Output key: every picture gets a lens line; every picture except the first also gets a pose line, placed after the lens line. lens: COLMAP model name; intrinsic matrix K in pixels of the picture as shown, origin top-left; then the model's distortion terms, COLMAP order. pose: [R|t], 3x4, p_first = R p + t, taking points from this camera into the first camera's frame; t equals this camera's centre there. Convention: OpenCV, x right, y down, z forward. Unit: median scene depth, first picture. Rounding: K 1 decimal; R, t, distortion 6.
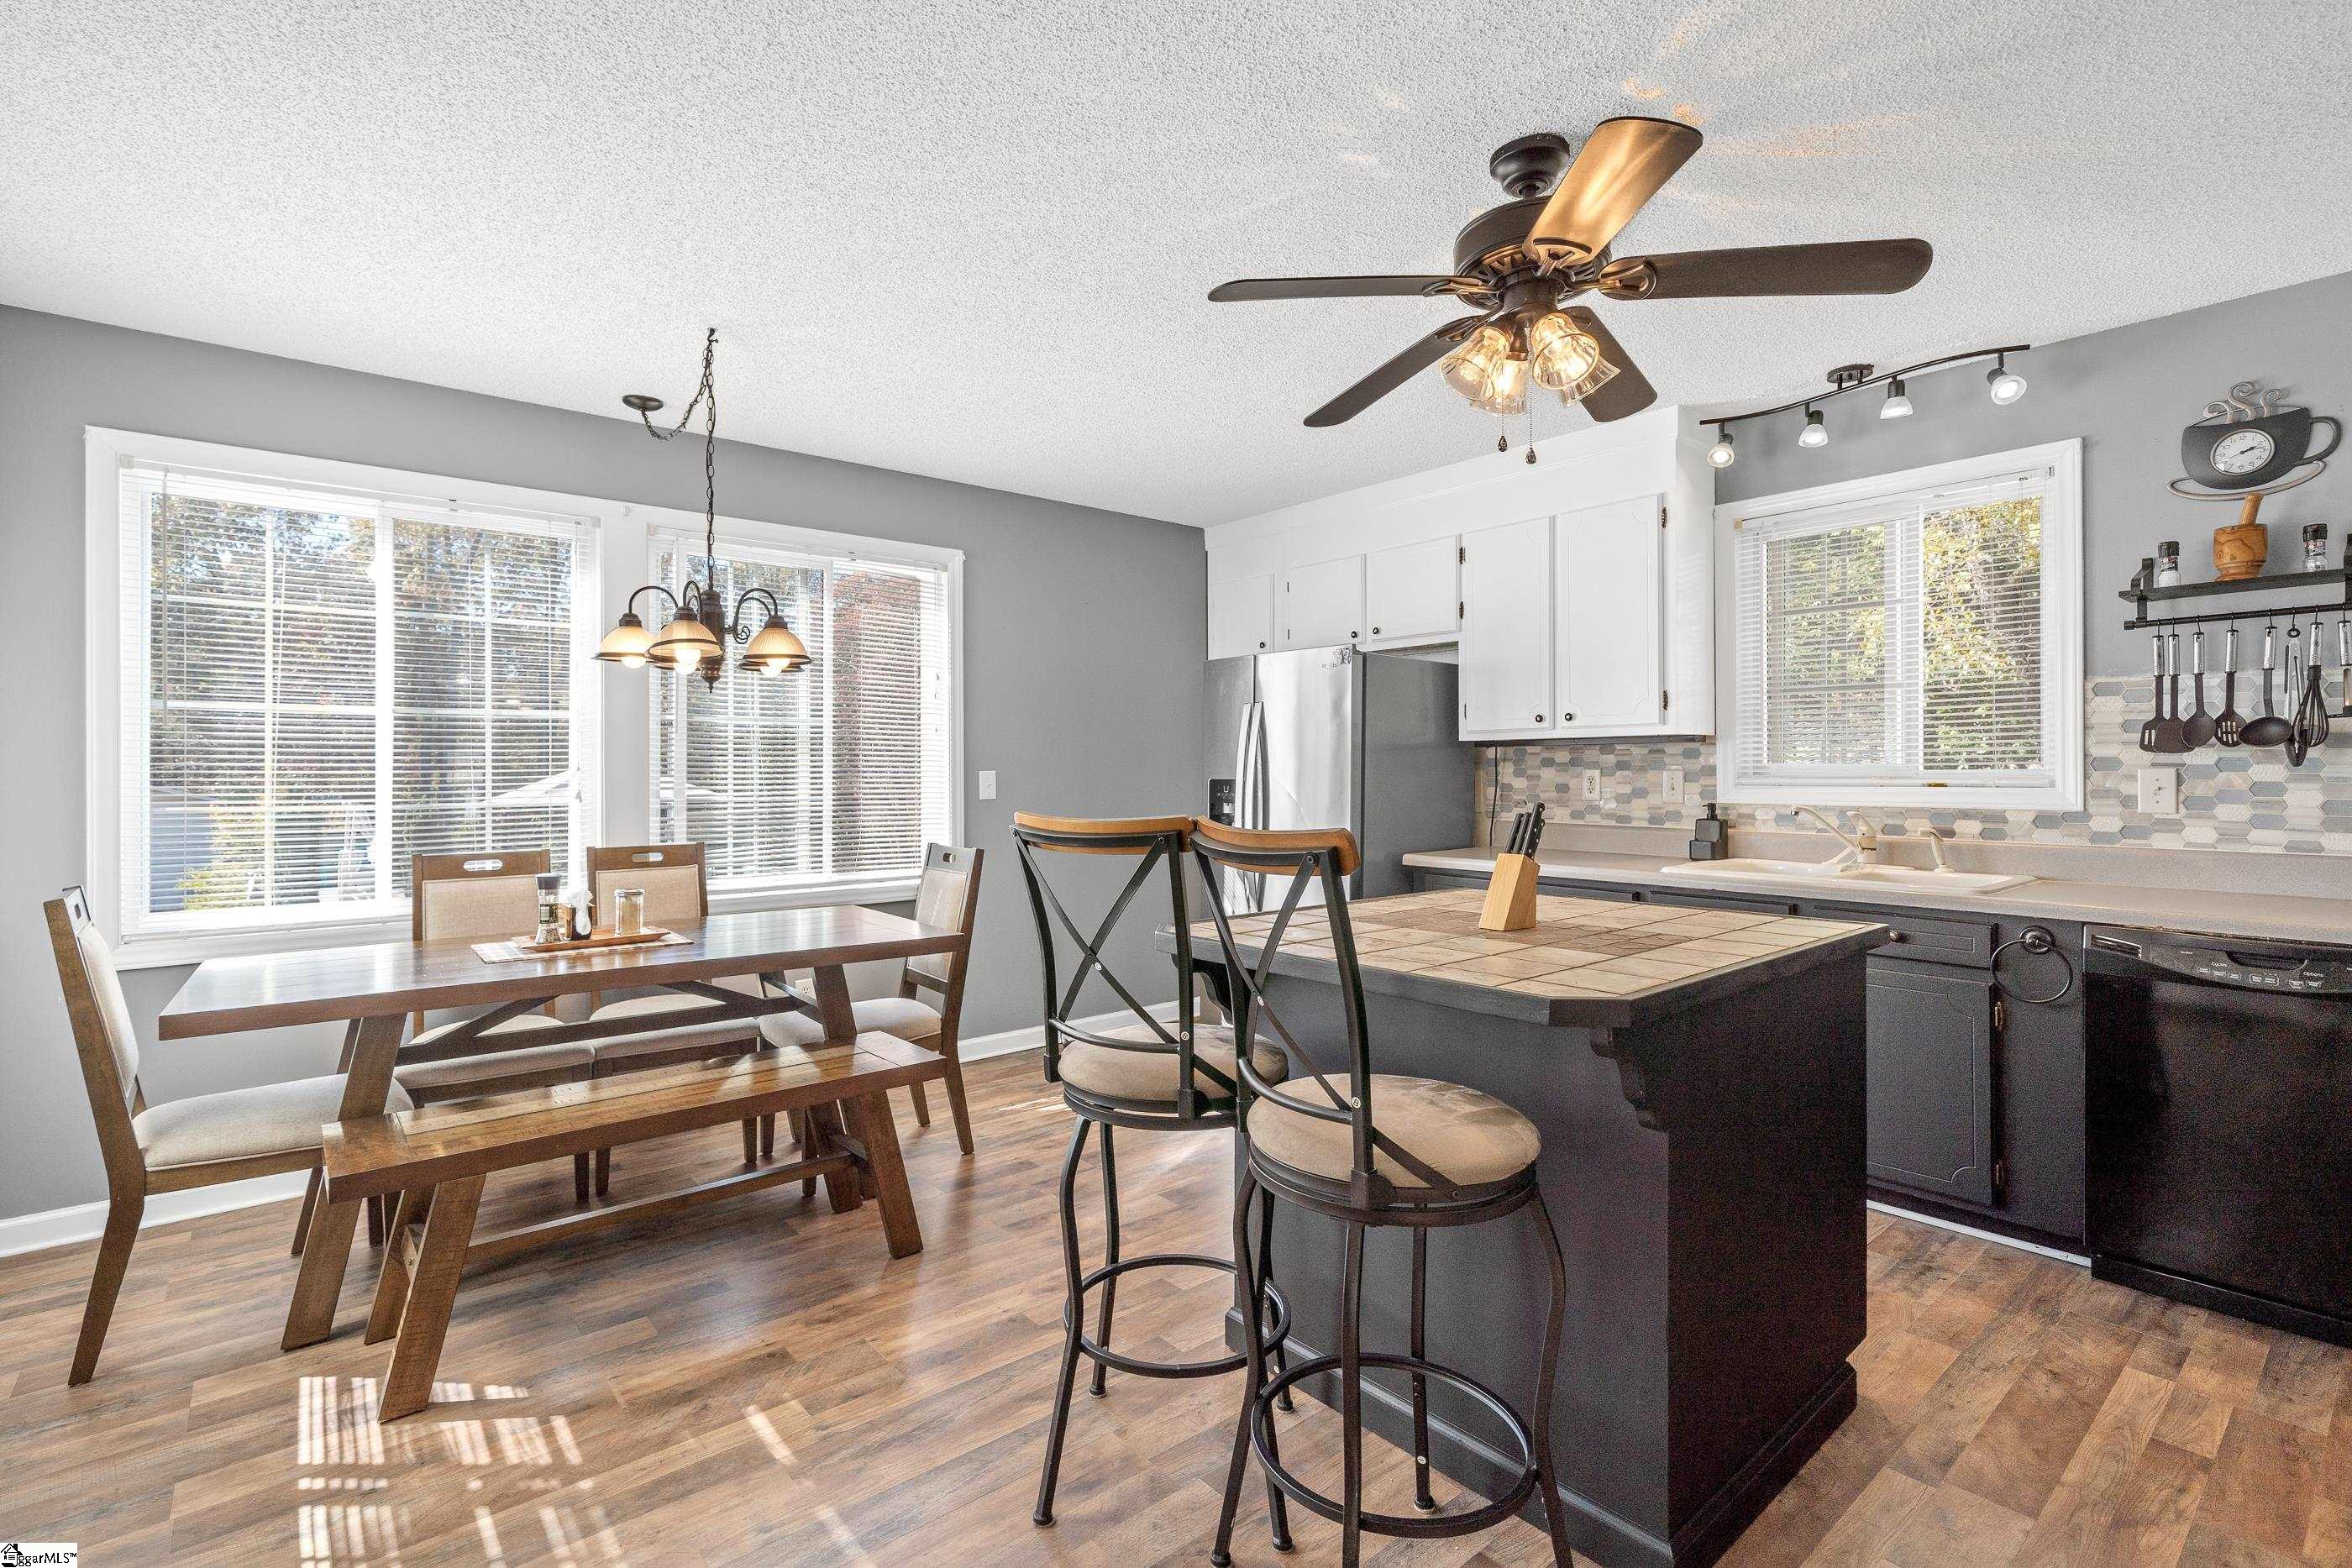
lens RADIAL K [[1064.6, 0, 1173.7], [0, 1064.6, 773.5], [0, 0, 1]] dist [-0.000832, 0.000182]
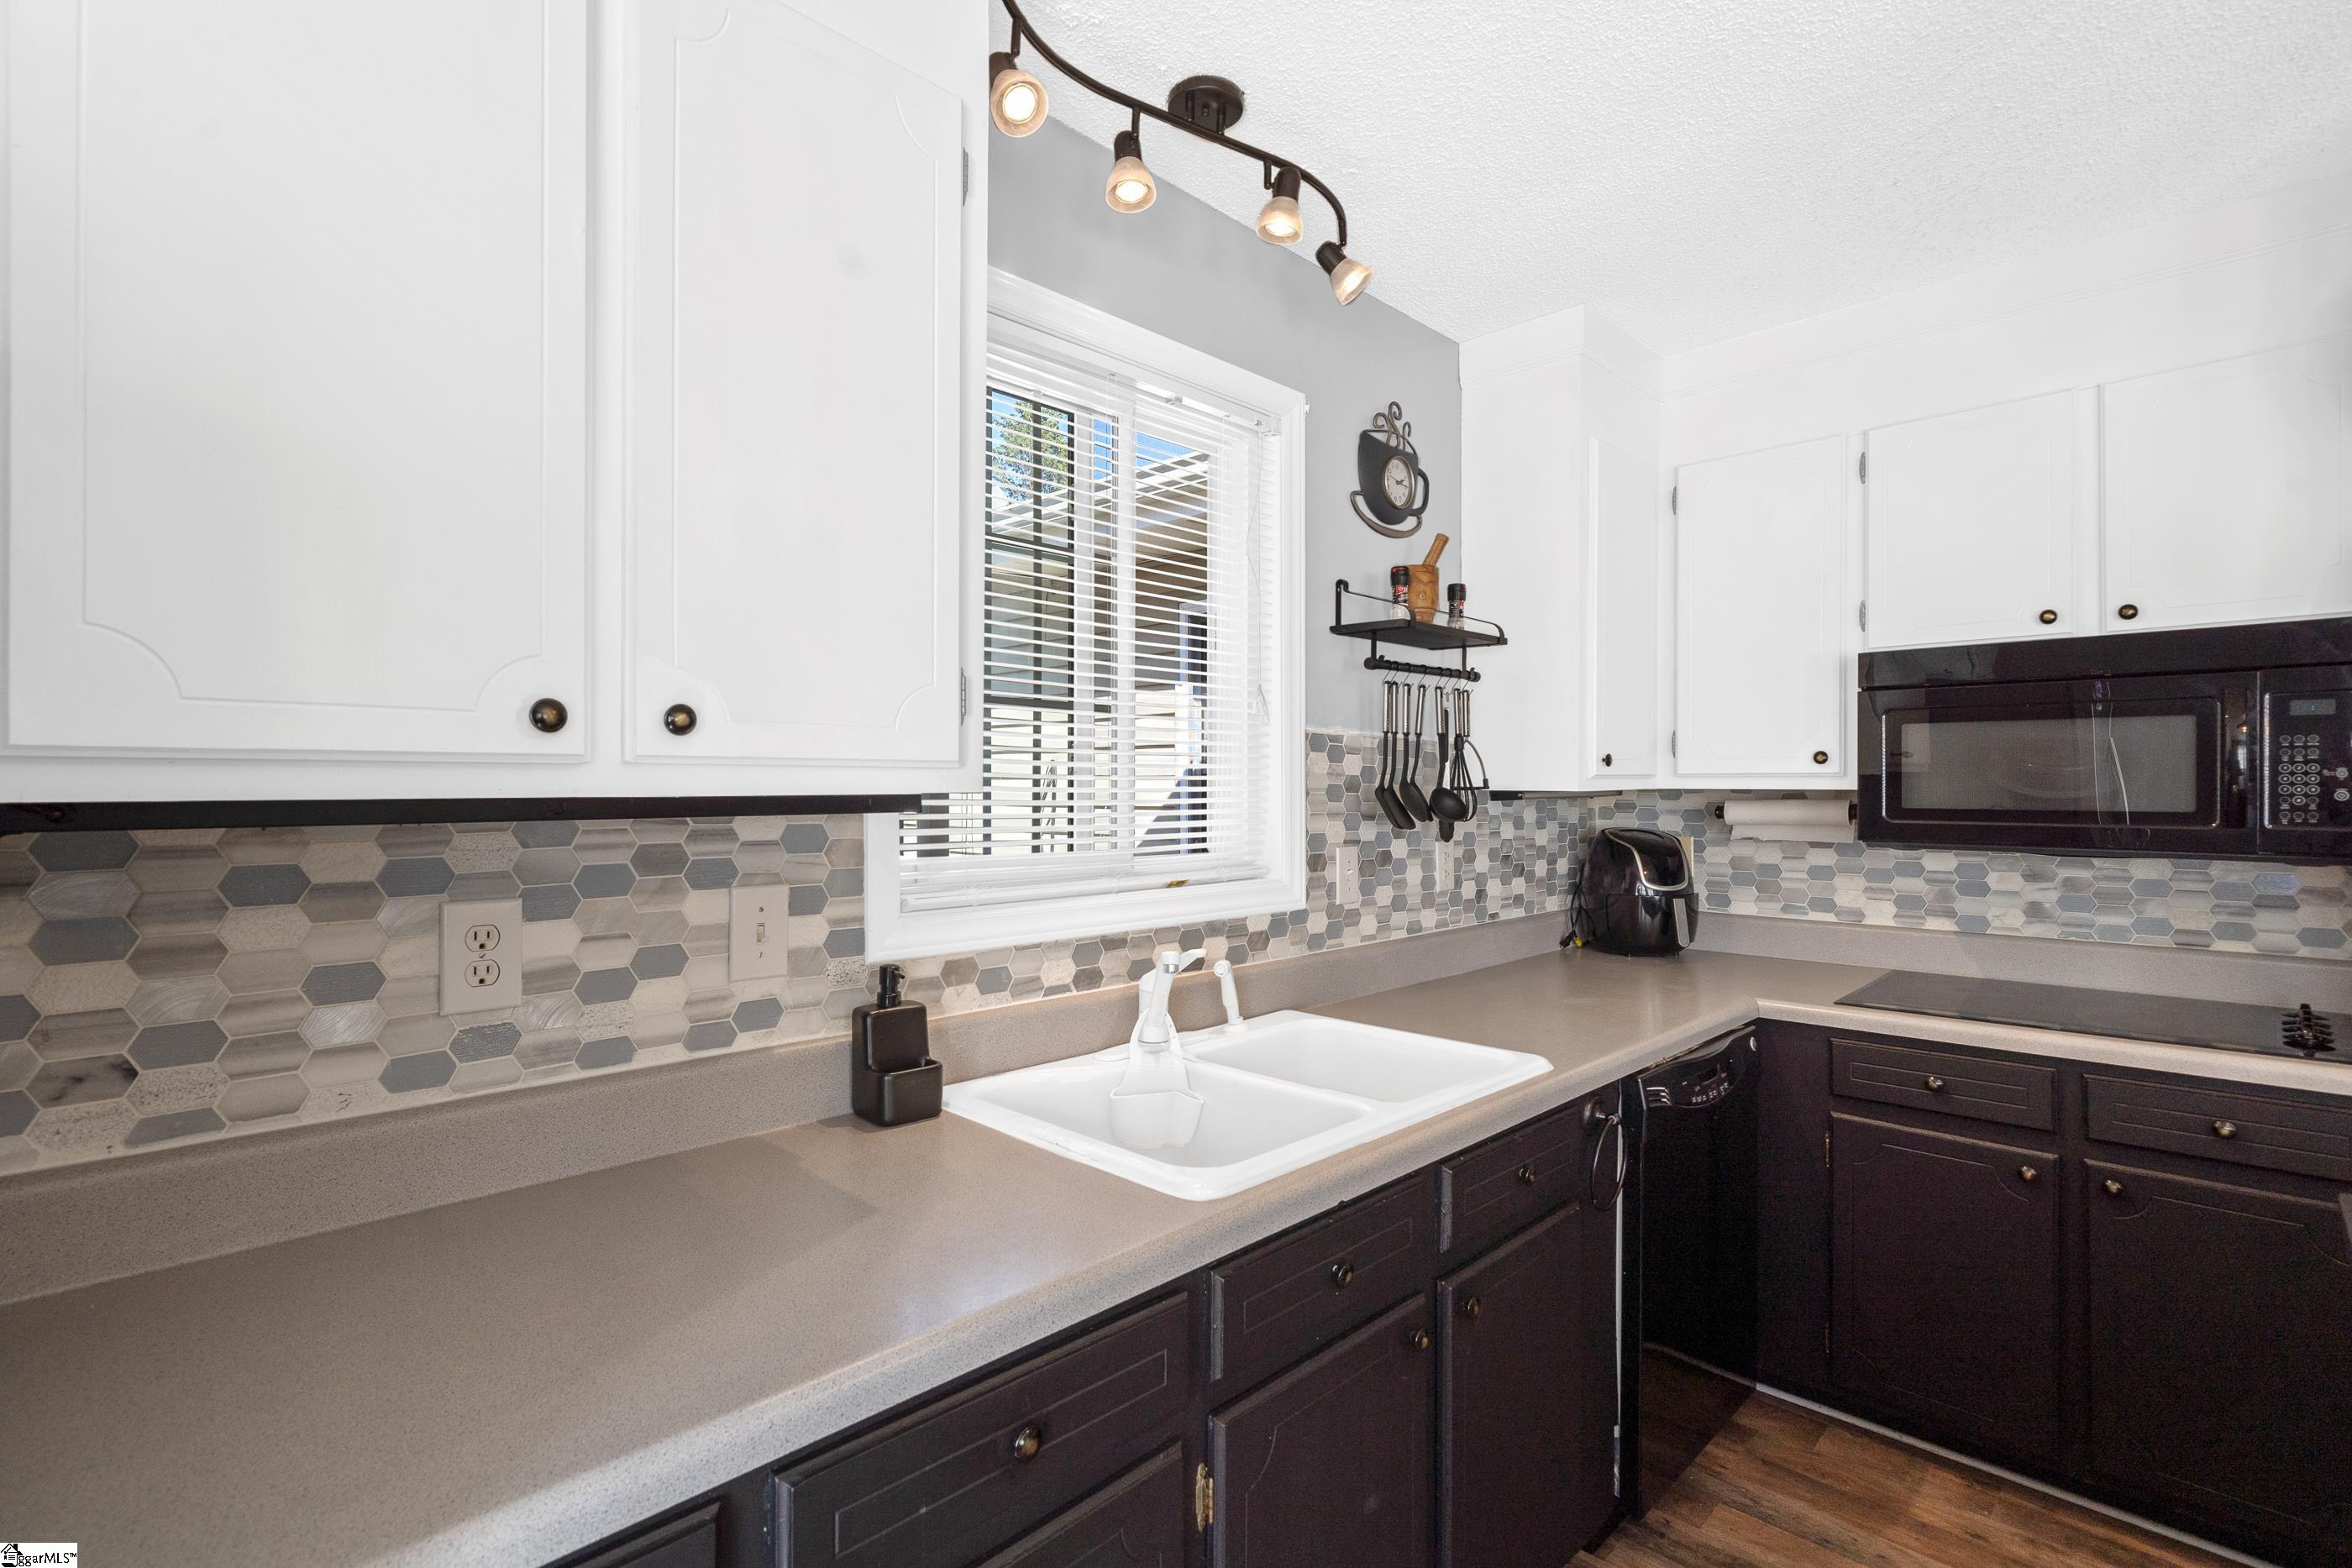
lens RADIAL K [[1107.2, 0, 1177.5], [0, 1107.2, 774.0], [0, 0, 1]] dist [-0.004065, 0.001246]
pose [[-0.106625, 0.007236, 0.994273, 0.083111], [-0.006836, 0.999945, -0.008010, -0.037102], [-0.994276, -0.007651, -0.106570, 0.869509]]
